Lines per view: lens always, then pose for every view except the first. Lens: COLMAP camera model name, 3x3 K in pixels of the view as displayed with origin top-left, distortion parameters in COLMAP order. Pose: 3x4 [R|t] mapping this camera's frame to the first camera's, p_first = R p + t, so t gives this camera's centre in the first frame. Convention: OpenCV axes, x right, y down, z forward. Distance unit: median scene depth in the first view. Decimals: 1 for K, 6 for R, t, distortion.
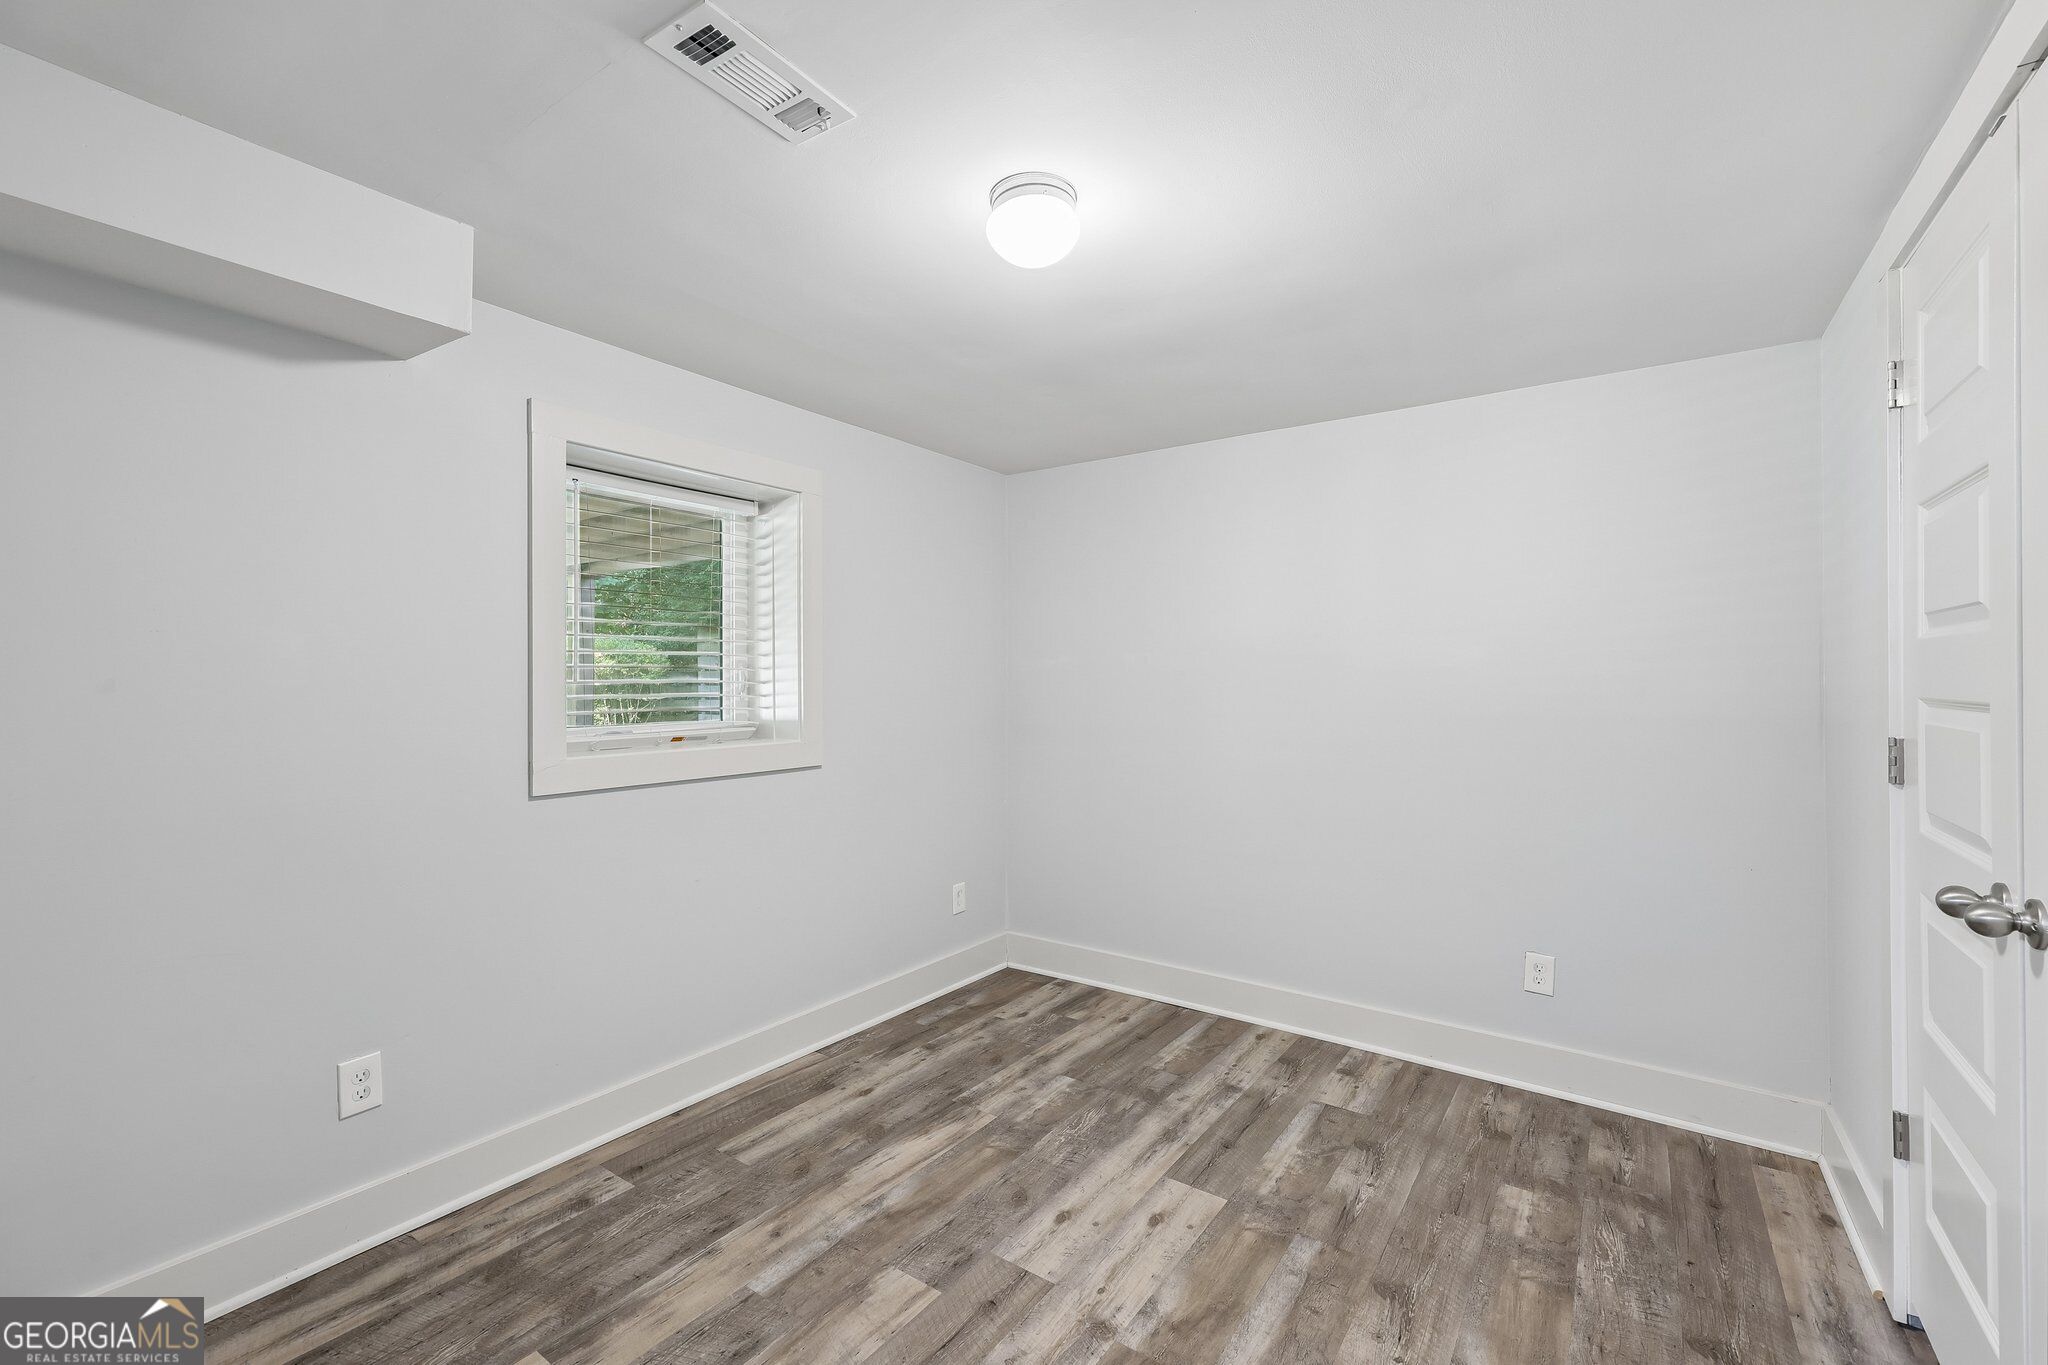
lens RADIAL K [[833.7, 0, 1019.0], [0, 833.7, 676.9], [0, 0, 1]] dist [-0.000634, -0.000211]
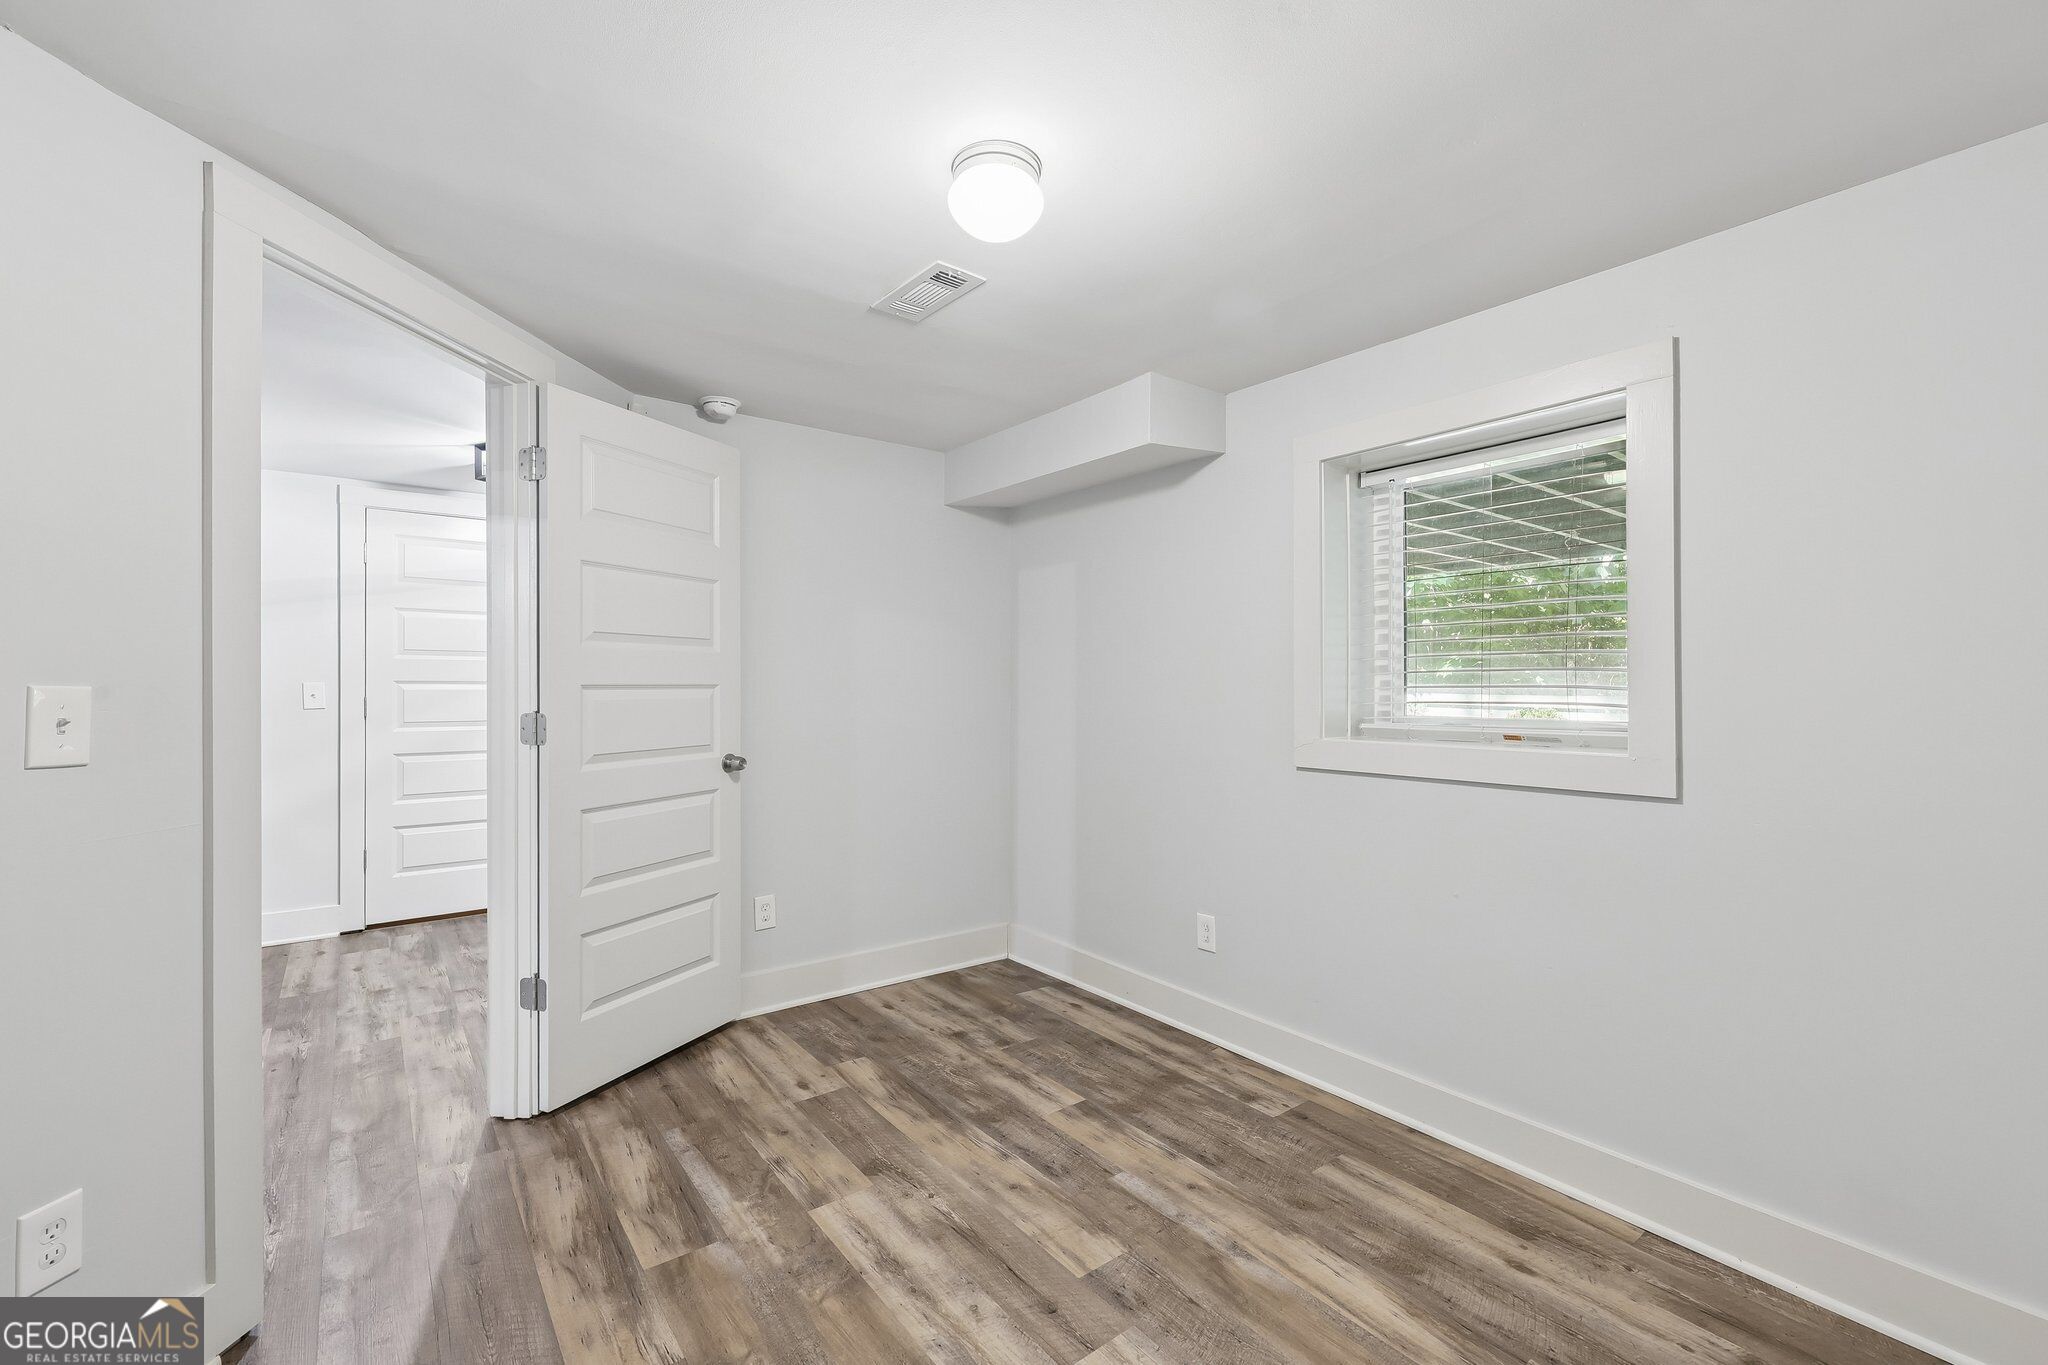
lens RADIAL K [[833.7, 0, 1018.3], [0, 833.7, 687.9], [0, 0, 1]] dist [-0.000634, -0.000211]
pose [[-0.271911, 0.009493, -0.962276, 0.779148], [0.013217, 0.999894, 0.006129, 0.016493], [0.962232, -0.011052, -0.272007, 1.061512]]
